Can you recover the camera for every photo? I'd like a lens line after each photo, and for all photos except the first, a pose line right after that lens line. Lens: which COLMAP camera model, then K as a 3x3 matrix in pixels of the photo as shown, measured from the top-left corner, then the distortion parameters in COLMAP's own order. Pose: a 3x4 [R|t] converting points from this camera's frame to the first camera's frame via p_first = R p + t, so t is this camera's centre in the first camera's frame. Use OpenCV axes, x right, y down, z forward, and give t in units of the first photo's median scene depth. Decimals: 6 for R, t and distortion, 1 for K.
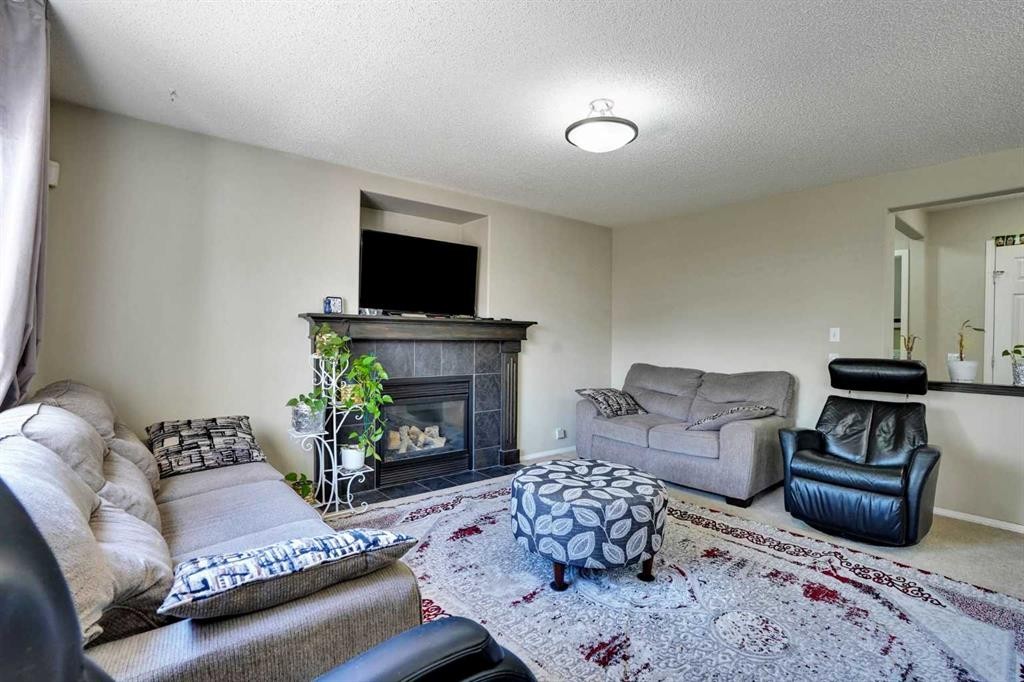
lens RADIAL K [[472.3, 0, 508.2], [0, 472.3, 347.2], [0, 0, 1]] dist [-0.057387, 0.014739]
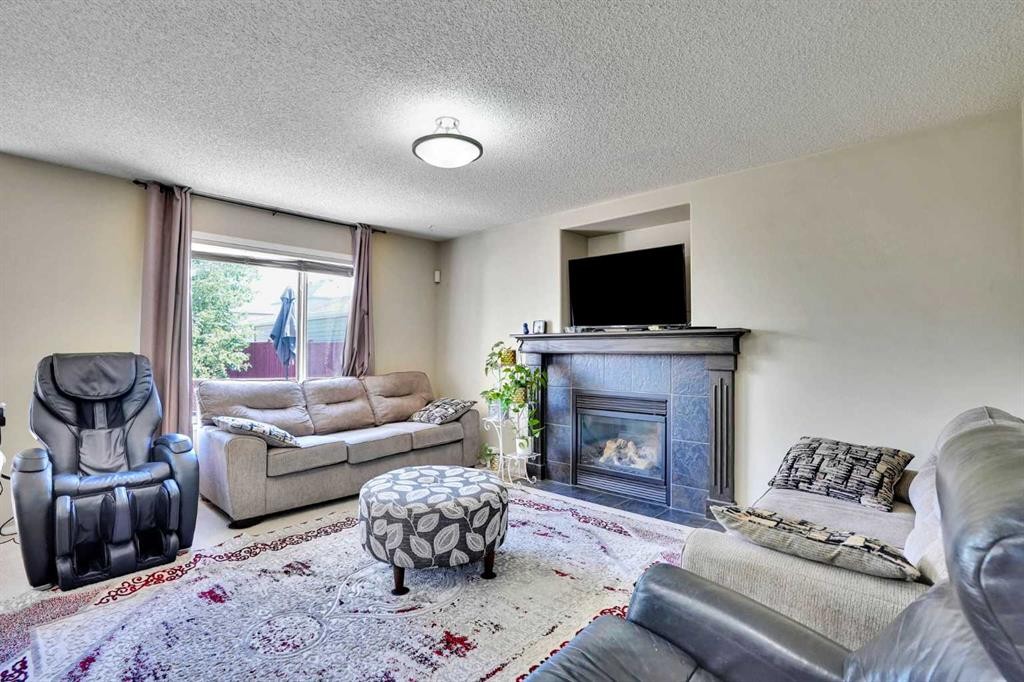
lens RADIAL K [[472.3, 0, 512.2], [0, 472.3, 344.2], [0, 0, 1]] dist [-0.057387, 0.014739]
pose [[0.150223, -0.026753, -0.988290, 0.793661], [-0.020354, 0.999338, -0.030146, -0.001412], [0.988443, 0.024645, 0.149579, 0.646492]]
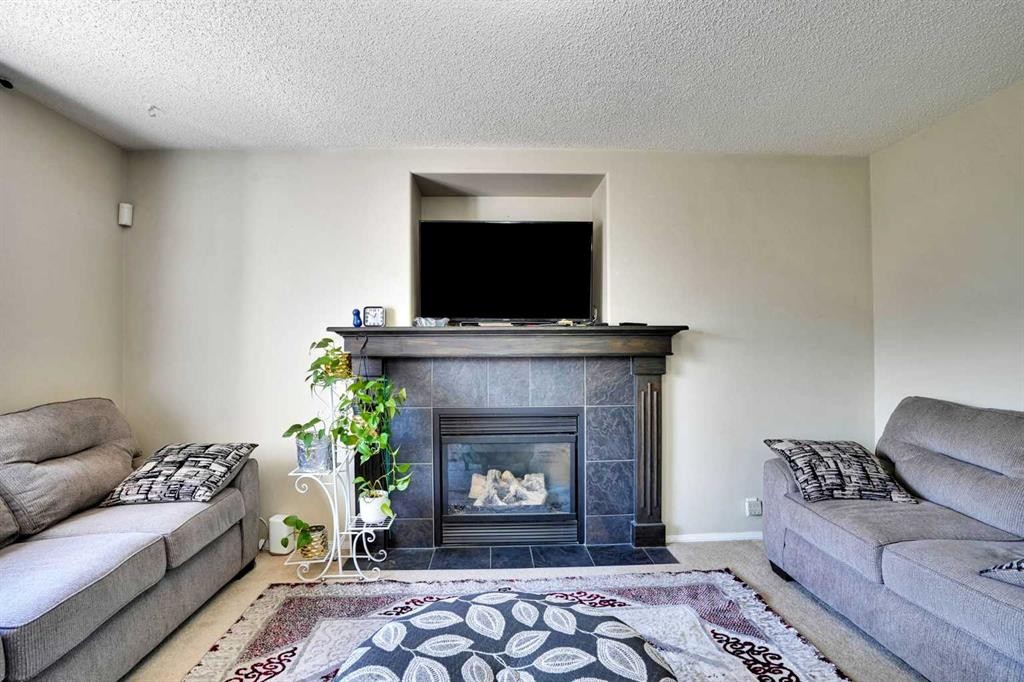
lens RADIAL K [[472.3, 0, 508.8], [0, 472.3, 353.0], [0, 0, 1]] dist [-0.057387, 0.014739]
pose [[0.800575, -0.016805, -0.598997, 0.277176], [0.003899, 0.999732, -0.022836, -0.004798], [0.599220, 0.015947, 0.800426, 0.421005]]
